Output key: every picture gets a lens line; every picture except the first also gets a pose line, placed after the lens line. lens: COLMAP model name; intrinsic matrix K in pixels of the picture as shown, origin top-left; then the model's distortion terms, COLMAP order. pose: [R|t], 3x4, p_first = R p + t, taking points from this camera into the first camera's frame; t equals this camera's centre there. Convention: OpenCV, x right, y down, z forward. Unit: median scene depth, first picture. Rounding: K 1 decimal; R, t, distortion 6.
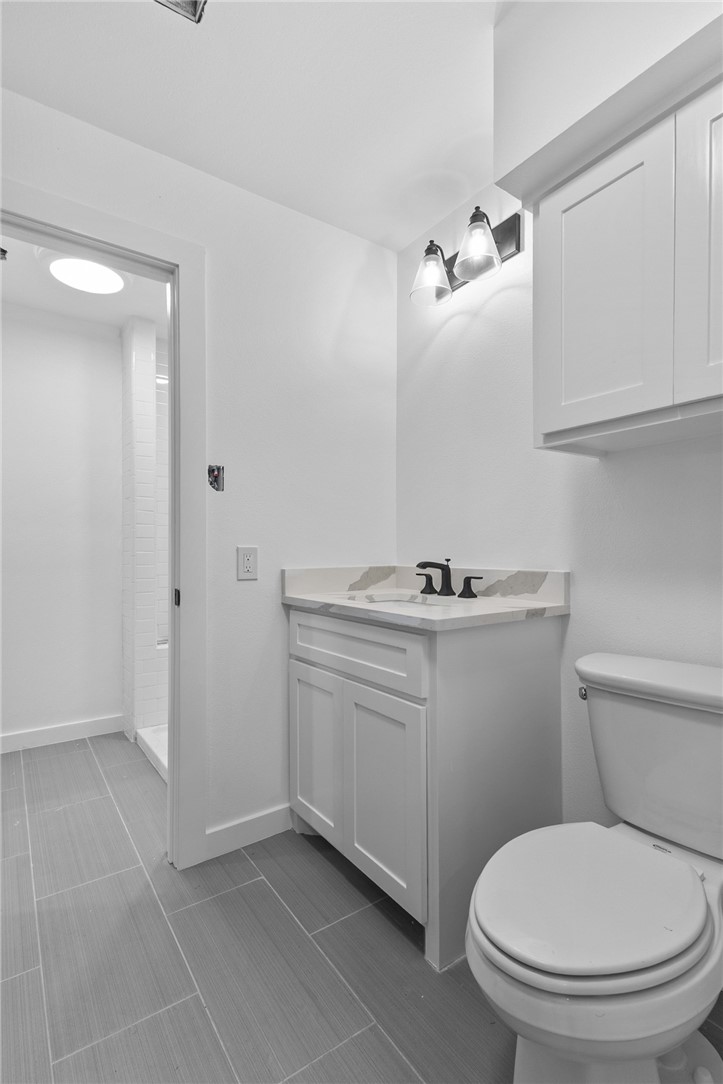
lens RADIAL K [[501.5, 0, 358.2], [0, 501.5, 551.0], [0, 0, 1]] dist [0.008337, -0.003362]
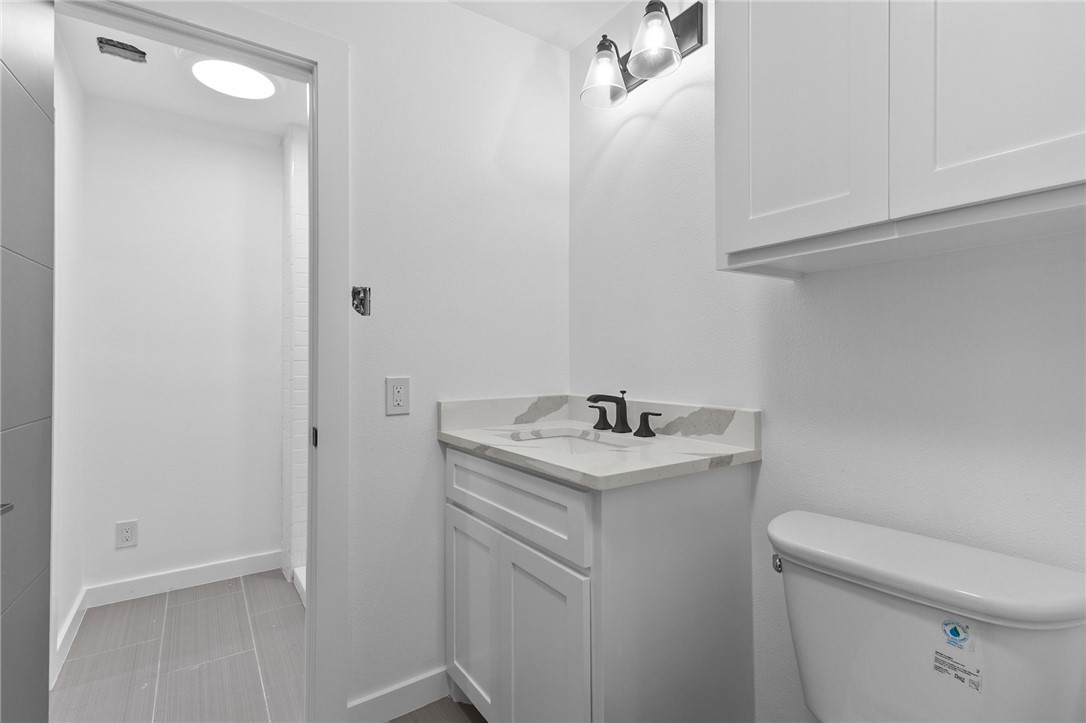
lens RADIAL K [[502.5, 0, 545.9], [0, 502.5, 357.5], [0, 0, 1]] dist [0.008337, -0.003362]
pose [[0.999970, -0.003289, -0.006959, 0.049919], [0.003235, 0.999964, -0.007846, -0.037946], [0.006984, 0.007823, 0.999945, 0.113209]]
